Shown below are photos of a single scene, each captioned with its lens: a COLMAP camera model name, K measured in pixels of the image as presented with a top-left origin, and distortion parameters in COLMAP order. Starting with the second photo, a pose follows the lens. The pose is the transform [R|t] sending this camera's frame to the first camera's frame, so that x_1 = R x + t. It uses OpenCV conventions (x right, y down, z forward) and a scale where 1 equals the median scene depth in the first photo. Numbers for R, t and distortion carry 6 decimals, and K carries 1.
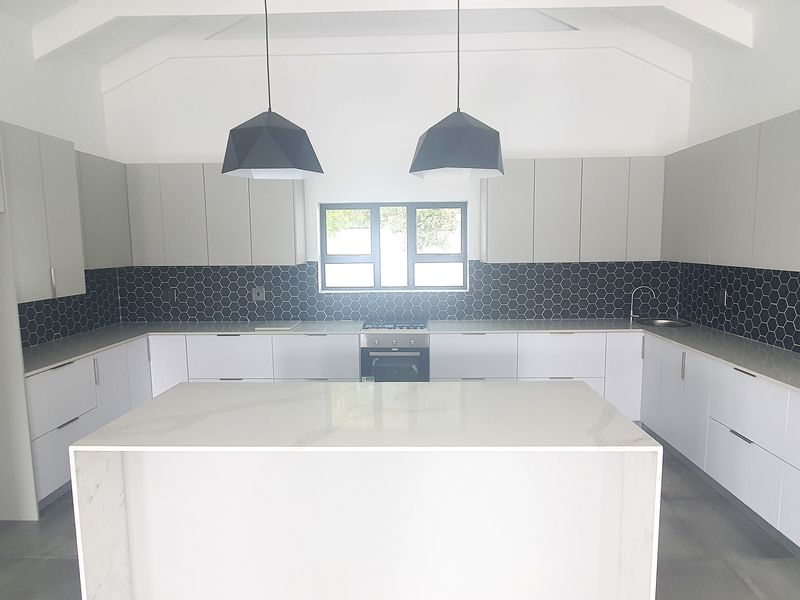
lens RADIAL K [[499.6, 0, 400.0], [0, 499.6, 300.0], [0, 0, 1]] dist [-0.013117, 0.001790]
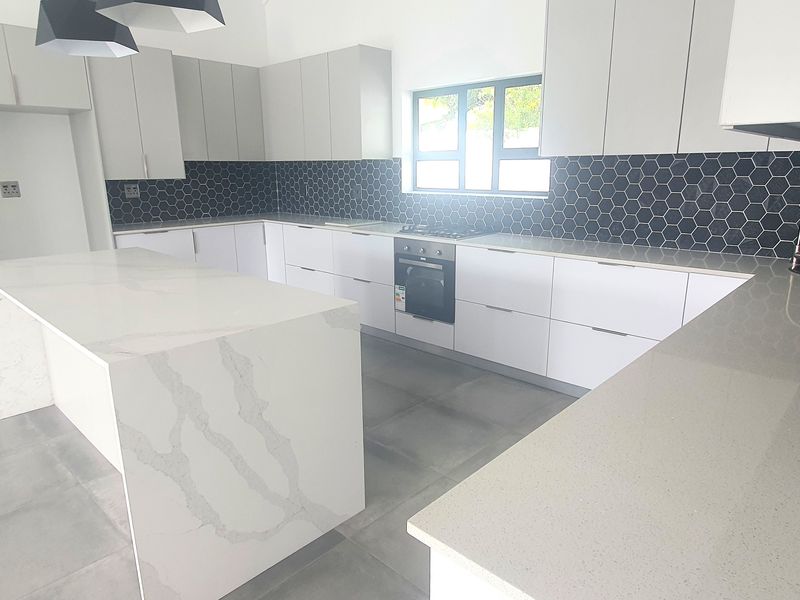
lens RADIAL K [[526.8, 0, 400.0], [0, 526.8, 300.0], [0, 0, 1]] dist [0.012425, 0.001911]
pose [[0.745827, 0.170604, -0.643923, 0.505389], [-0.074106, 0.981897, 0.174316, 0.010608], [0.662005, -0.082291, 0.744968, 0.252158]]
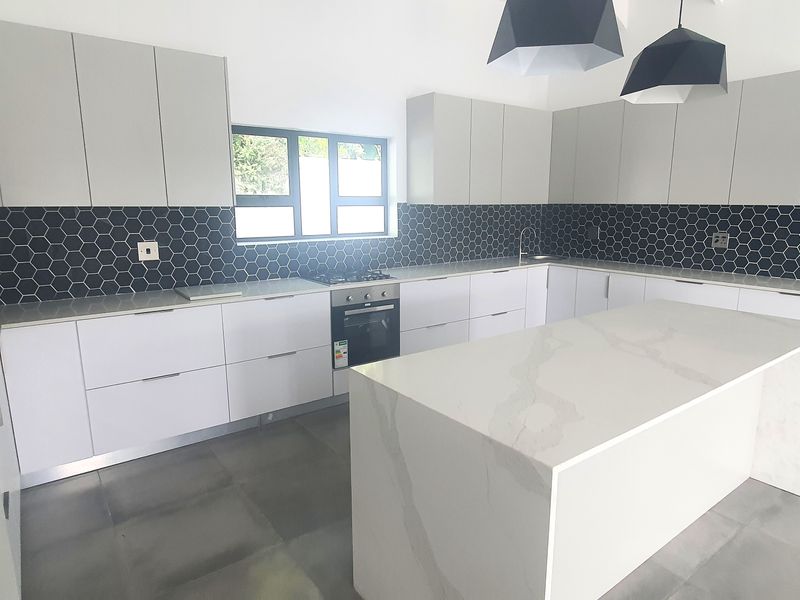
lens RADIAL K [[499.6, 0, 400.0], [0, 499.6, 300.0], [0, 0, 1]] dist [-0.013117, 0.001790]
pose [[0.790173, -0.107218, 0.603433, -0.434310], [0.062815, 0.993562, 0.094282, 0.012101], [-0.609657, -0.036594, 0.791820, 0.252712]]
